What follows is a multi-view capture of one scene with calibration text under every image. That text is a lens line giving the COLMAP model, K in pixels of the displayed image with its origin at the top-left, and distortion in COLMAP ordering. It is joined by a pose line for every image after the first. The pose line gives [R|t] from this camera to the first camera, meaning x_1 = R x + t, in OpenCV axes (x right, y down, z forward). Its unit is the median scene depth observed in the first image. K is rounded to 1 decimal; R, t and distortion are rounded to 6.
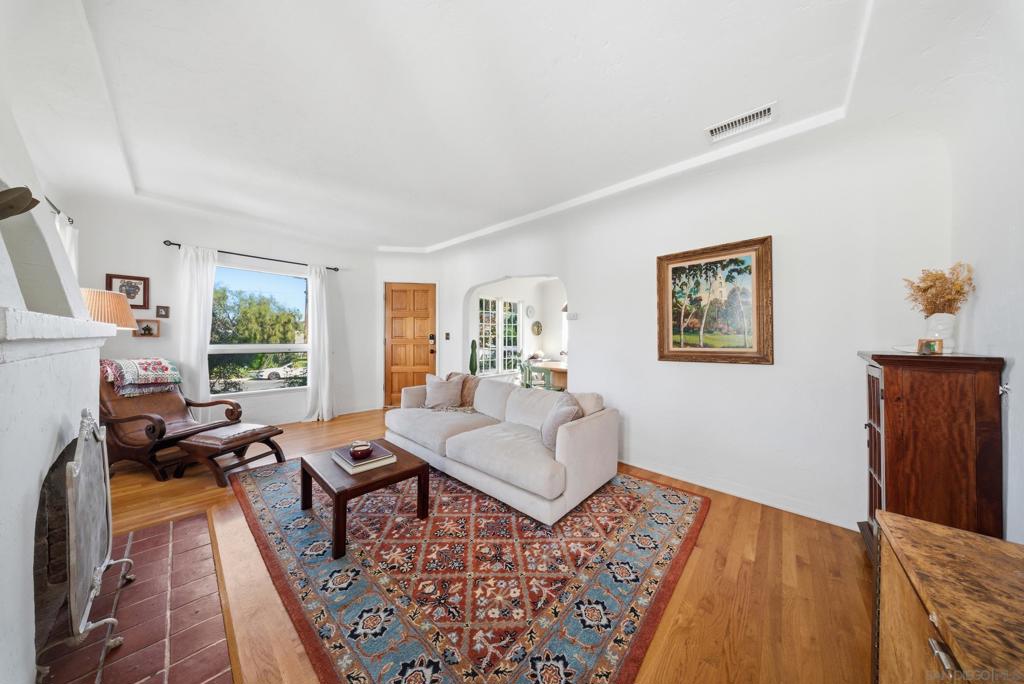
lens RADIAL K [[307.2, 0, 506.8], [0, 307.2, 337.8], [0, 0, 1]] dist [0.000814, -0.000015]
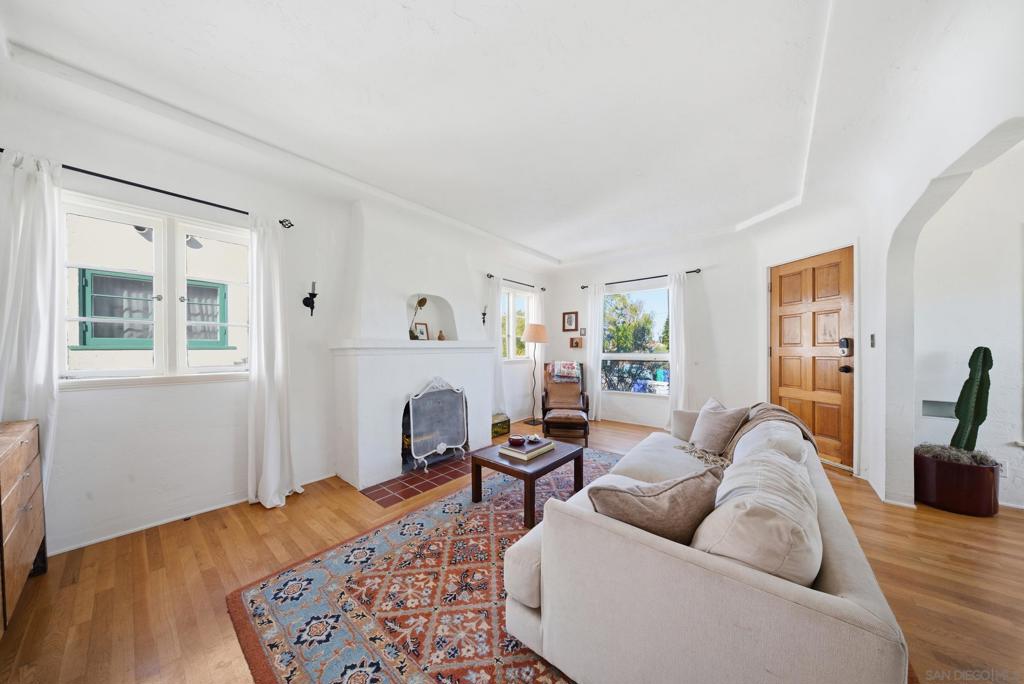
lens RADIAL K [[311.6, 0, 511.9], [0, 311.6, 353.3], [0, 0, 1]] dist [-0.000710, -0.000150]
pose [[0.056360, 0.007501, -0.998382, 0.864950], [0.010028, 0.999917, 0.008079, 0.015347], [0.998360, -0.010467, 0.056280, 1.056640]]
